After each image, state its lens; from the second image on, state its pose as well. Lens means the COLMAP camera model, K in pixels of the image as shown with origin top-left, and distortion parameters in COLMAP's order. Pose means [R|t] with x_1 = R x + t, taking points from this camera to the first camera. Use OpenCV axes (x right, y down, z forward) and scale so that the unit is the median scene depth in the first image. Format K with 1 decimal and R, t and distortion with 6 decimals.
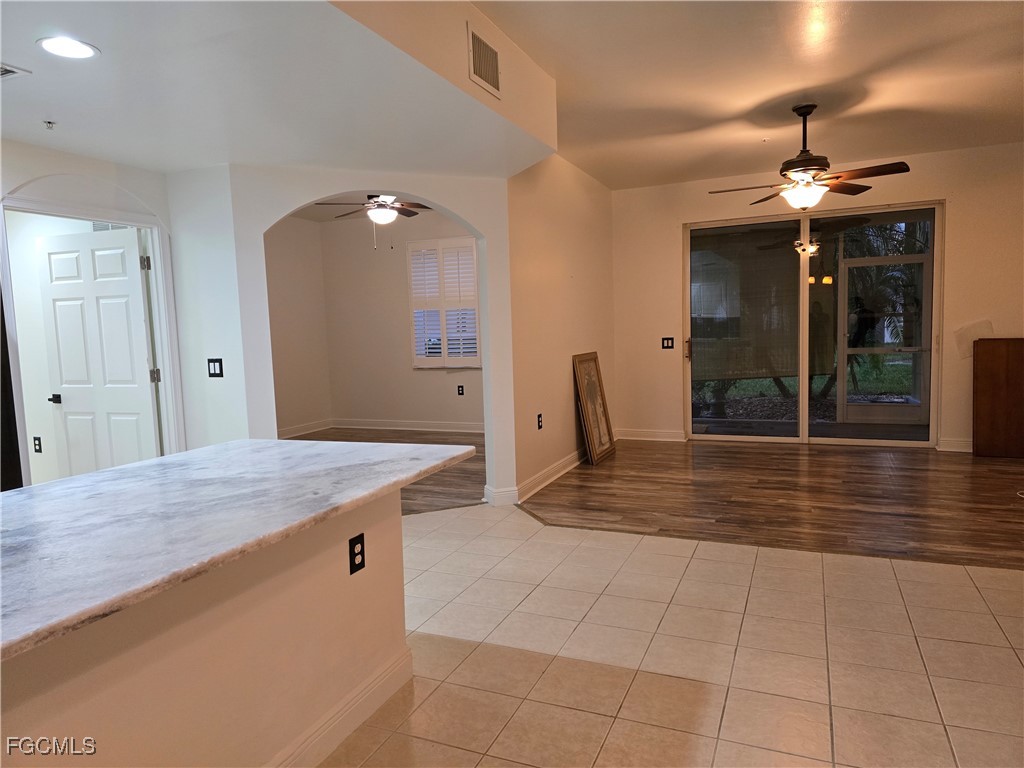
lens RADIAL K [[680.7, 0, 504.4], [0, 680.7, 386.4], [0, 0, 1]] dist [0.053360, -0.040562]
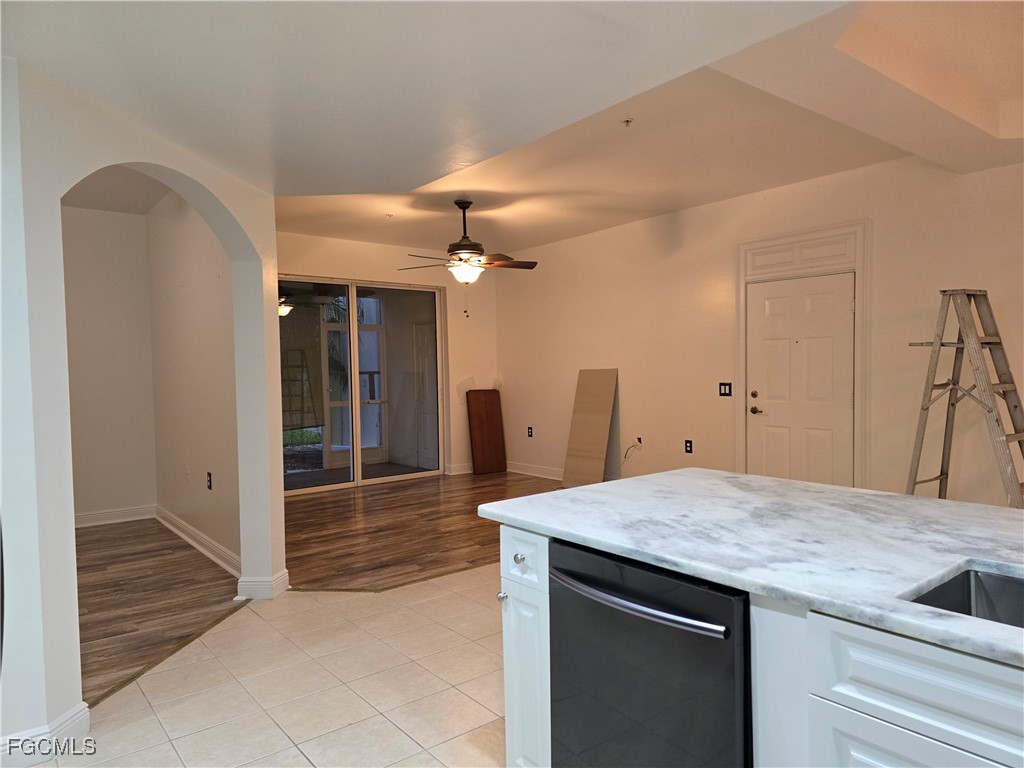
lens RADIAL K [[680.7, 0, 533.0], [0, 680.7, 395.0], [0, 0, 1]] dist [0.053360, -0.040562]
pose [[0.442286, -0.010170, 0.896816, -0.599467], [0.081863, 0.996219, -0.029075, -0.011487], [-0.893130, 0.086276, 0.441447, 0.359881]]
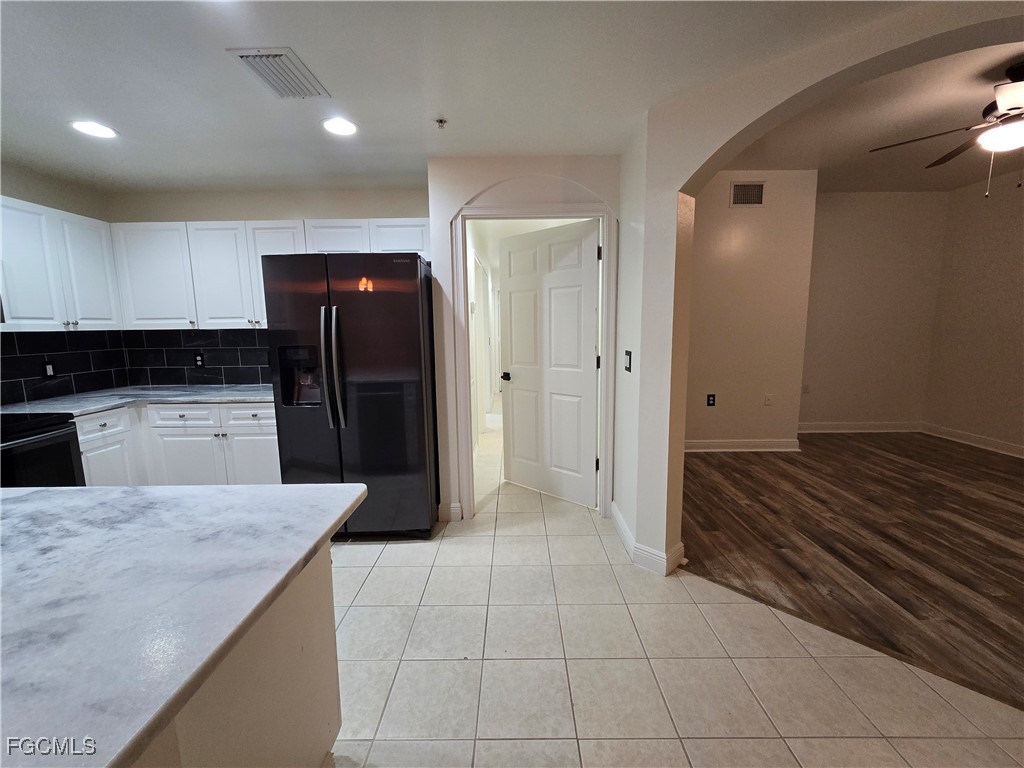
lens RADIAL K [[419.6, 0, 514.2], [0, 419.6, 384.7], [0, 0, 1]] dist [-0.005611, 0.000213]
pose [[0.401943, 0.157532, -0.902012, 0.019948], [-0.083764, 0.987285, 0.135099, -0.053187], [0.911825, 0.021254, 0.410027, 0.567785]]
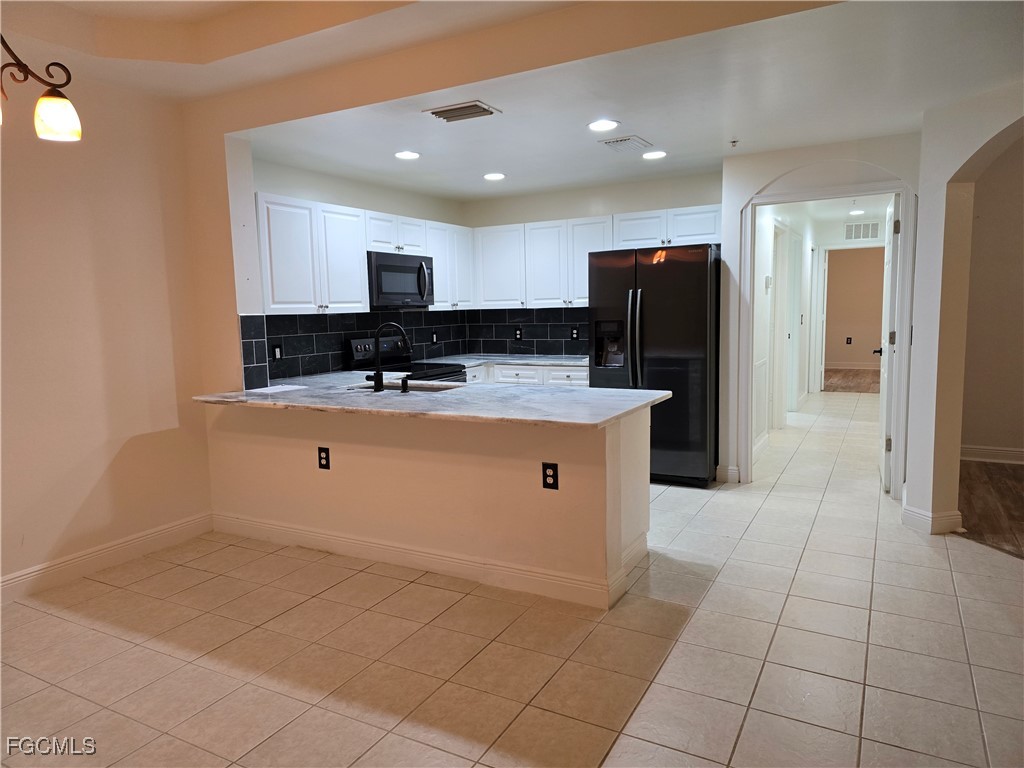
lens RADIAL K [[680.7, 0, 505.9], [0, 680.7, 381.3], [0, 0, 1]] dist [0.053360, -0.040562]
pose [[-0.094341, 0.147422, -0.984564, 0.509464], [-0.060332, 0.986311, 0.153465, -0.068347], [0.993710, 0.073879, -0.084155, 0.474558]]
